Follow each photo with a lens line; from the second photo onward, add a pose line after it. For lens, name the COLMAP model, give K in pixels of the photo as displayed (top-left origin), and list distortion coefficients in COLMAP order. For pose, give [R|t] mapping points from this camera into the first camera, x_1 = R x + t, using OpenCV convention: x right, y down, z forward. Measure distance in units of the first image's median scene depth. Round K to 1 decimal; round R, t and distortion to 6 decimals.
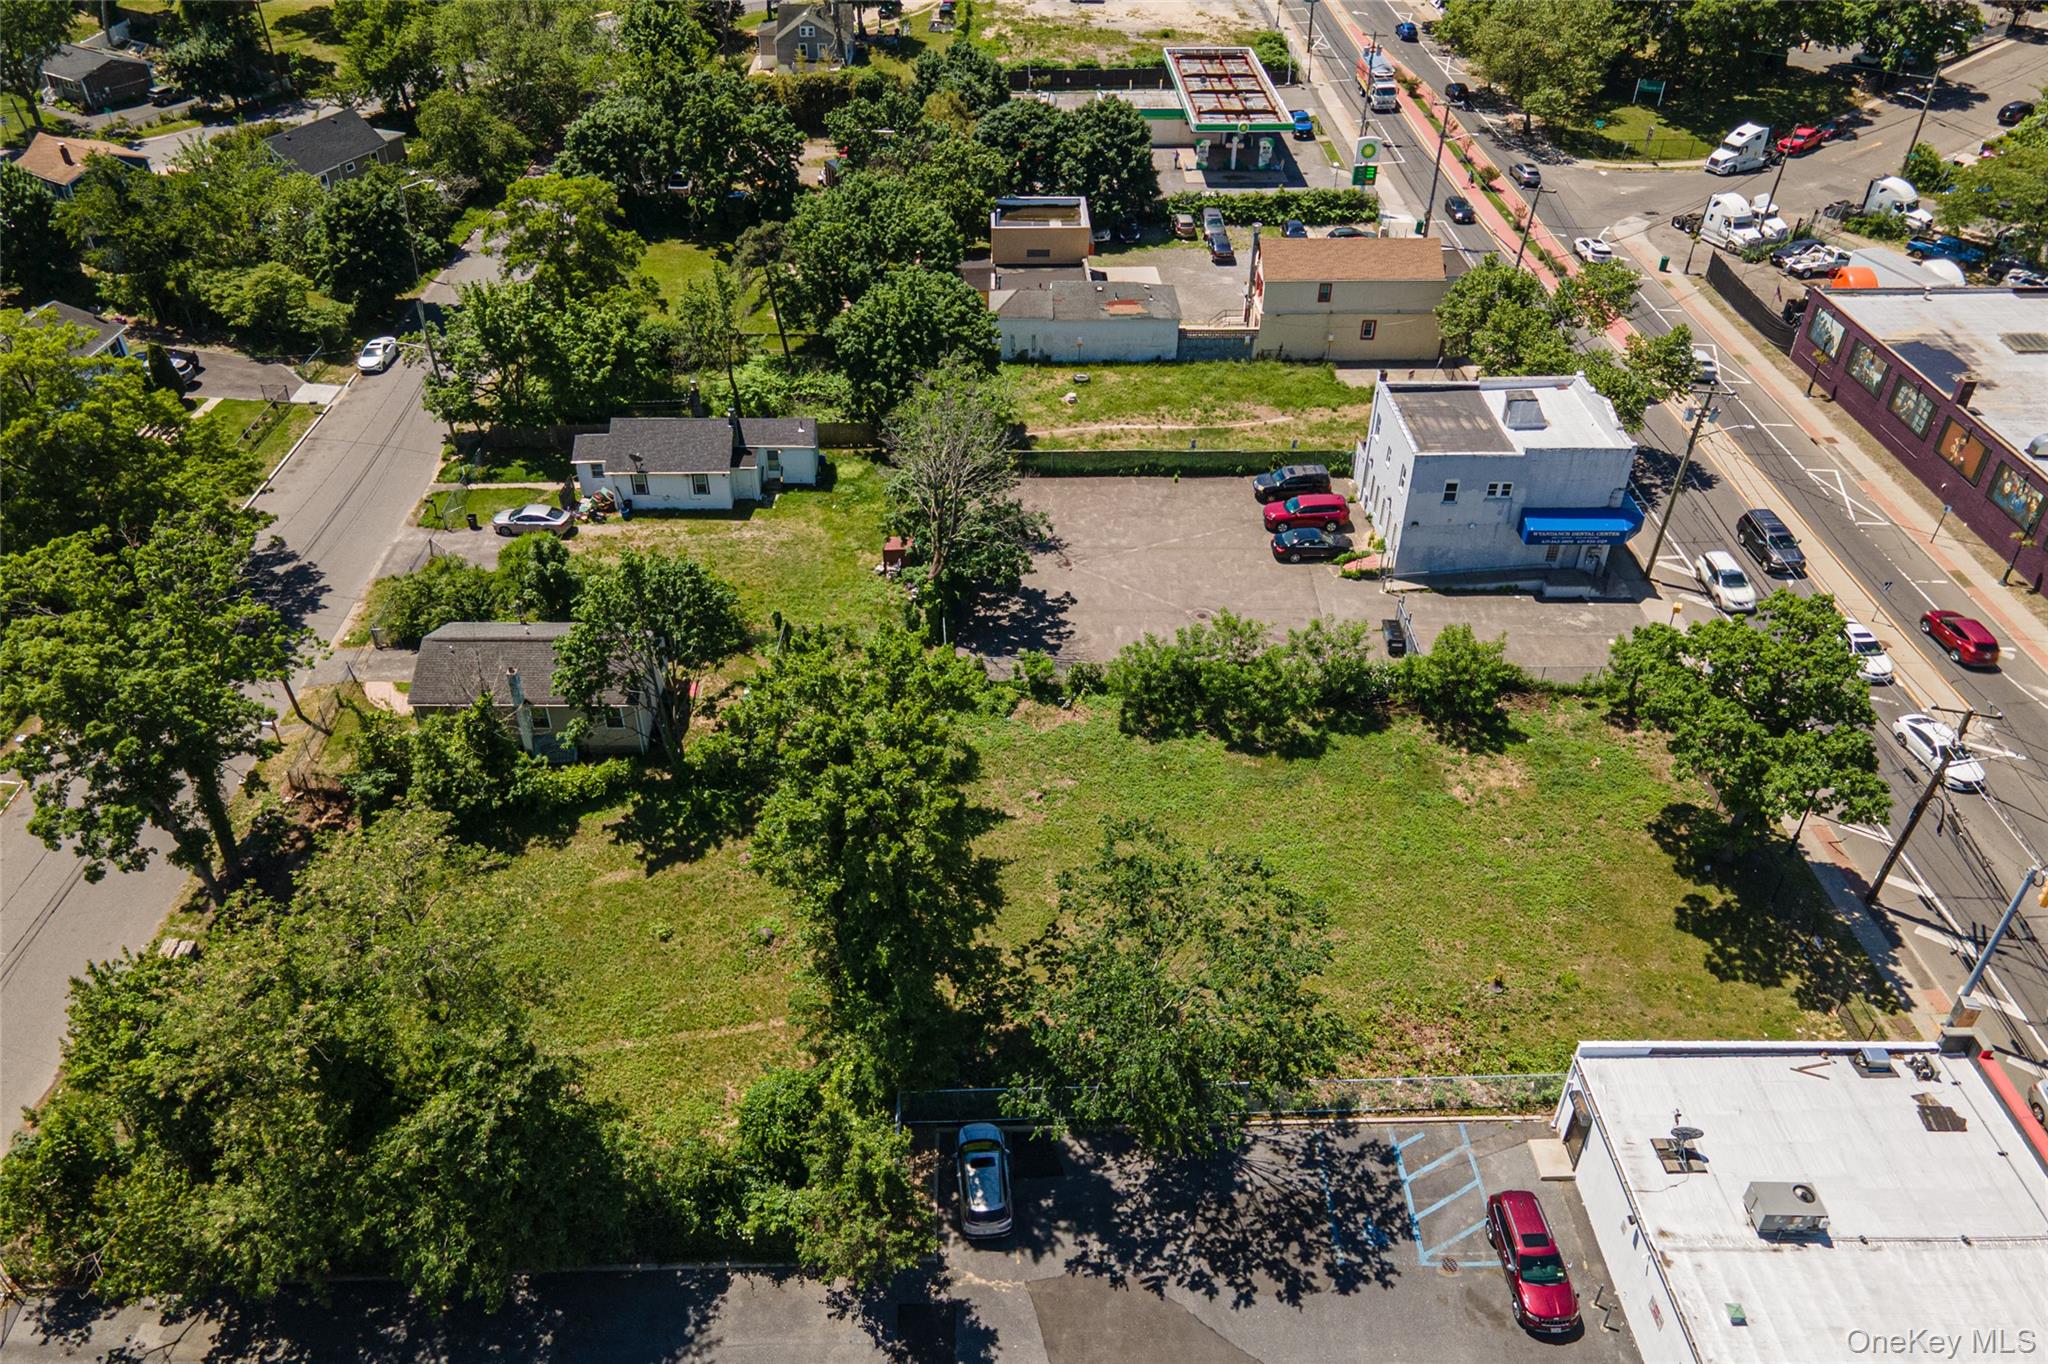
lens RADIAL K [[1496.0, 0, 1016.8], [0, 1496.0, 673.1], [0, 0, 1]] dist [0.022247, 0.033975]
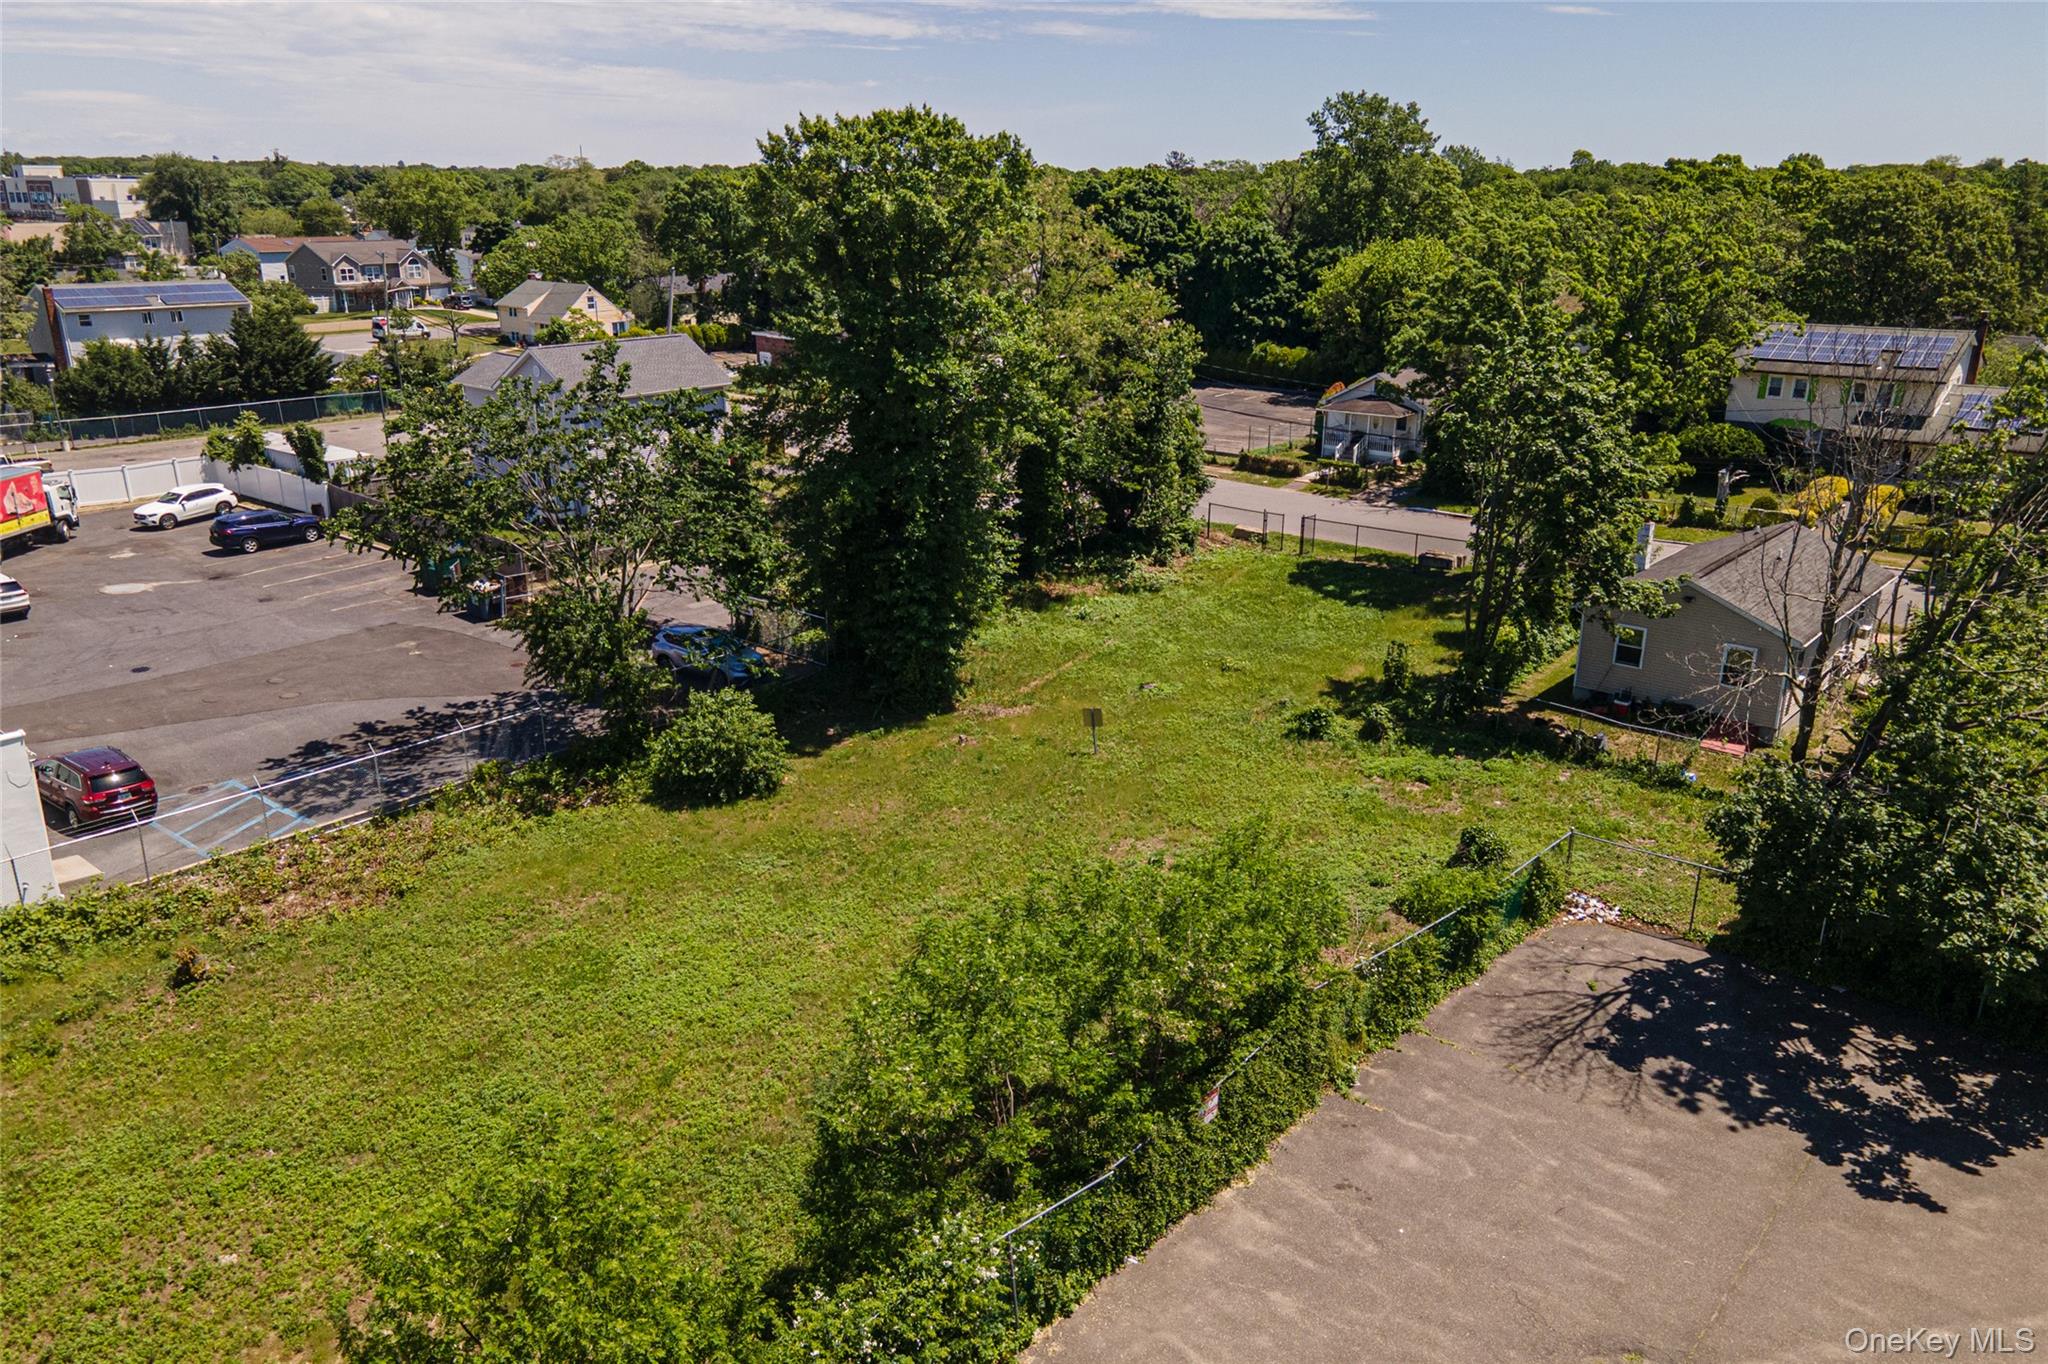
lens RADIAL K [[1496.0, 0, 1015.1], [0, 1496.0, 674.1], [0, 0, 1]] dist [0.022247, 0.033975]
pose [[-0.665607, 0.228748, -0.710381, 0.388327], [-0.439981, 0.648579, 0.621097, -0.256836], [0.602813, 0.725961, -0.331054, 1.026453]]
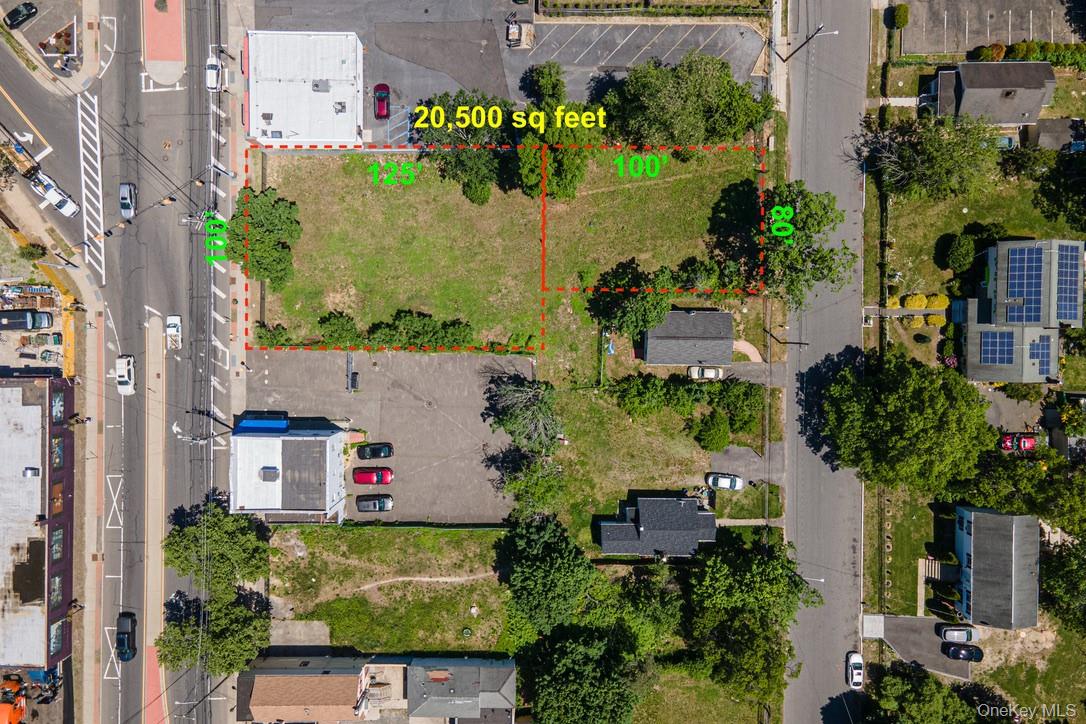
lens RADIAL K [[793.3, 0, 541.4], [0, 793.3, 361.3], [0, 0, 1]] dist [0.022247, 0.033975]
pose [[-0.999740, -0.022795, 0.000747, -0.059446], [0.014240, -0.598297, 0.801148, -1.117704], [-0.017816, 0.800950, 0.598466, 0.197225]]
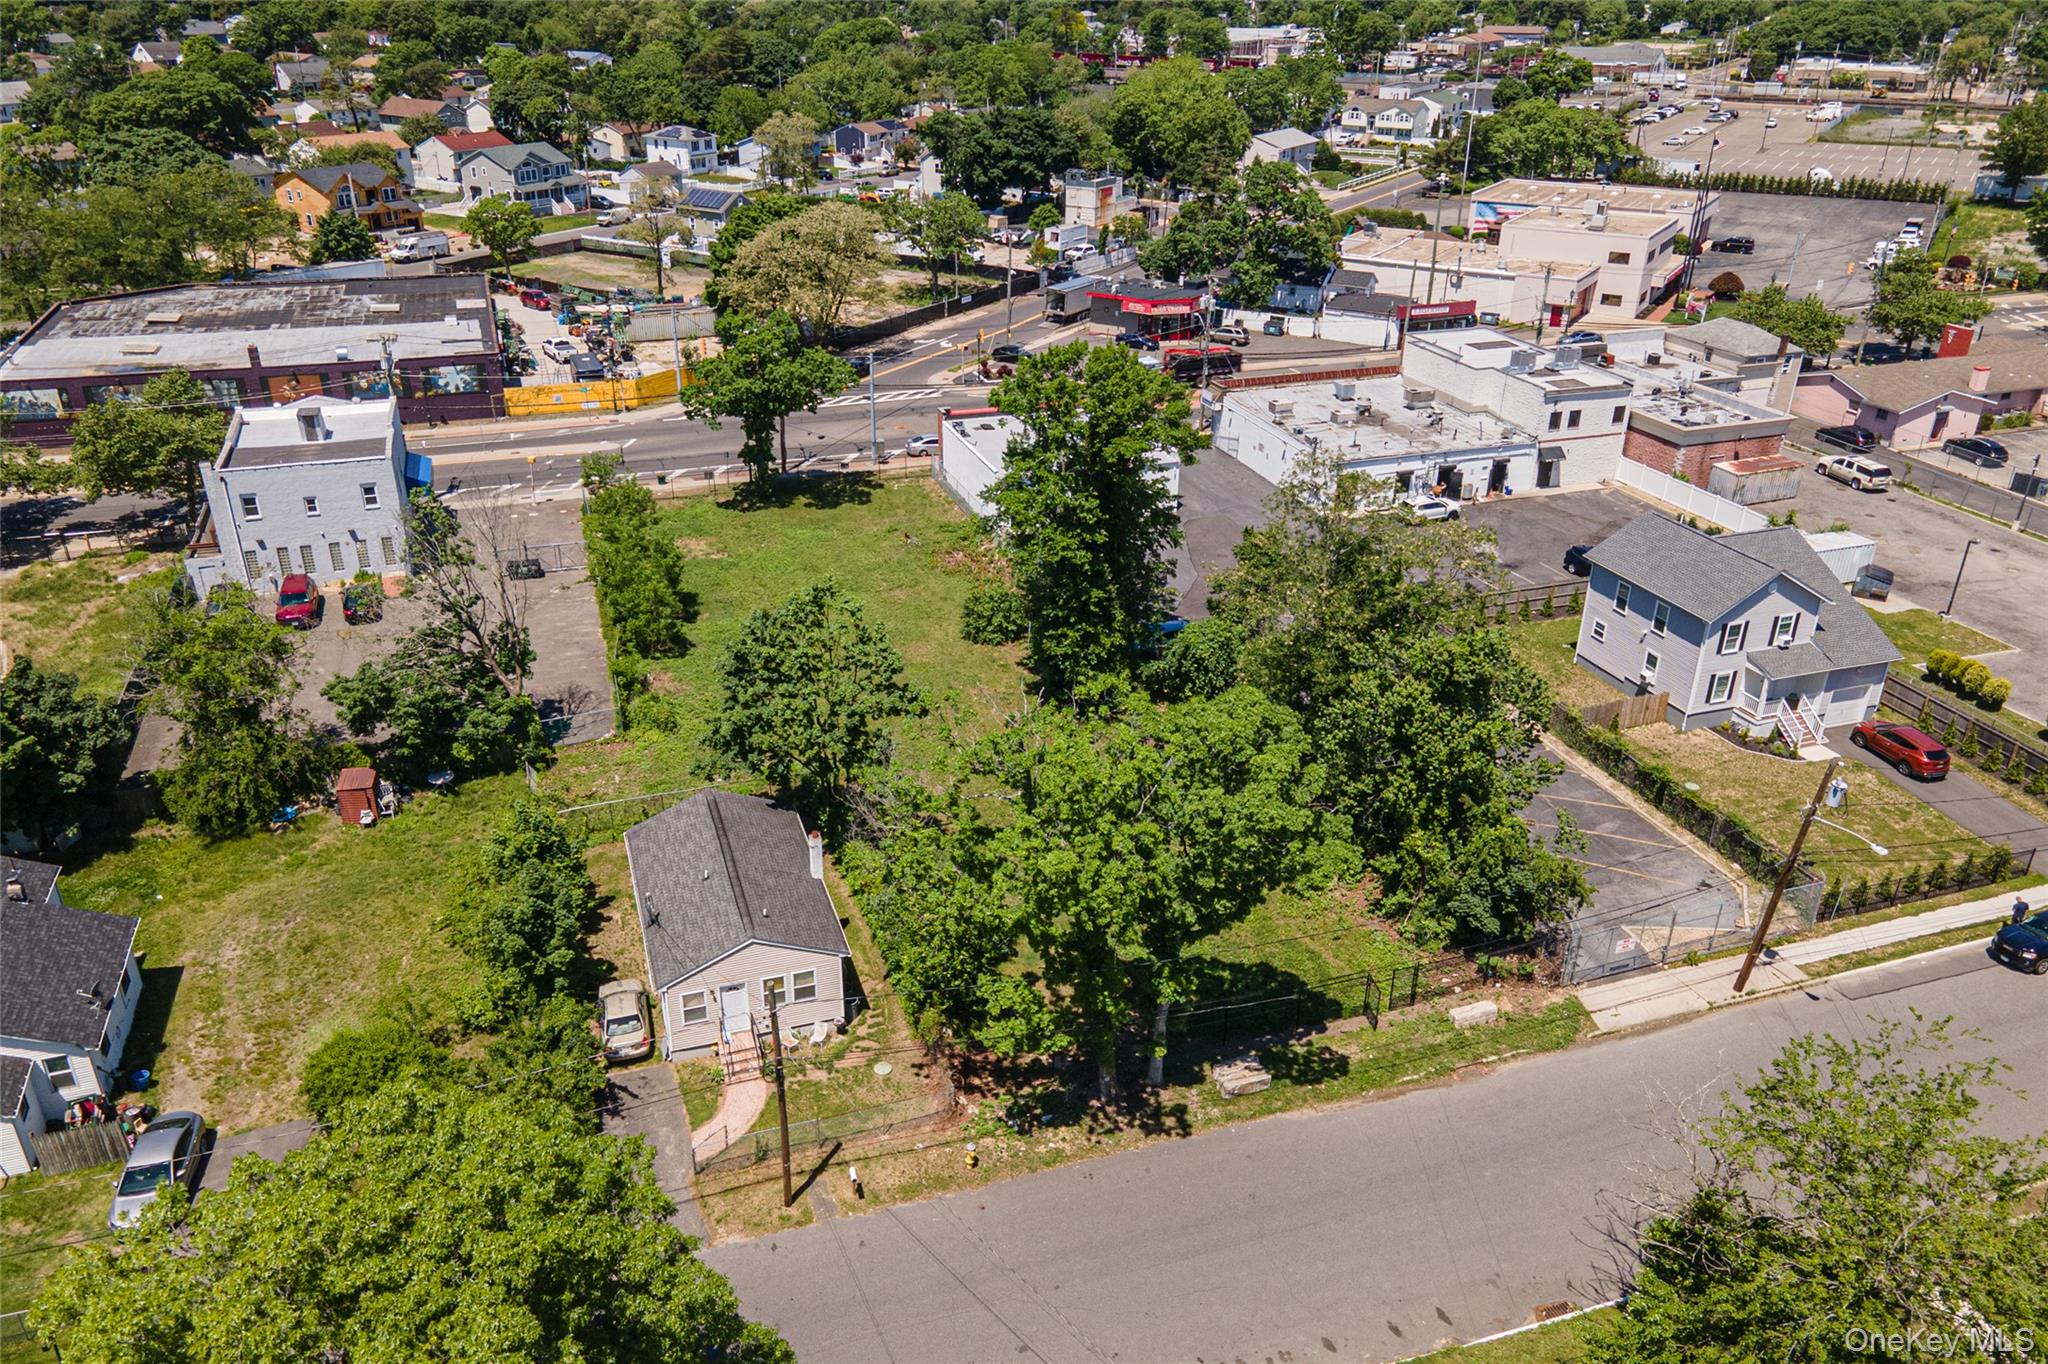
lens RADIAL K [[1496.0, 0, 1018.3], [0, 1496.0, 662.6], [0, 0, 1]] dist [0.022247, 0.033975]
pose [[-0.311790, -0.413099, 0.855650, -0.951658], [0.547823, 0.657631, 0.517119, -0.392490], [-0.776323, 0.629977, 0.021263, 0.771430]]
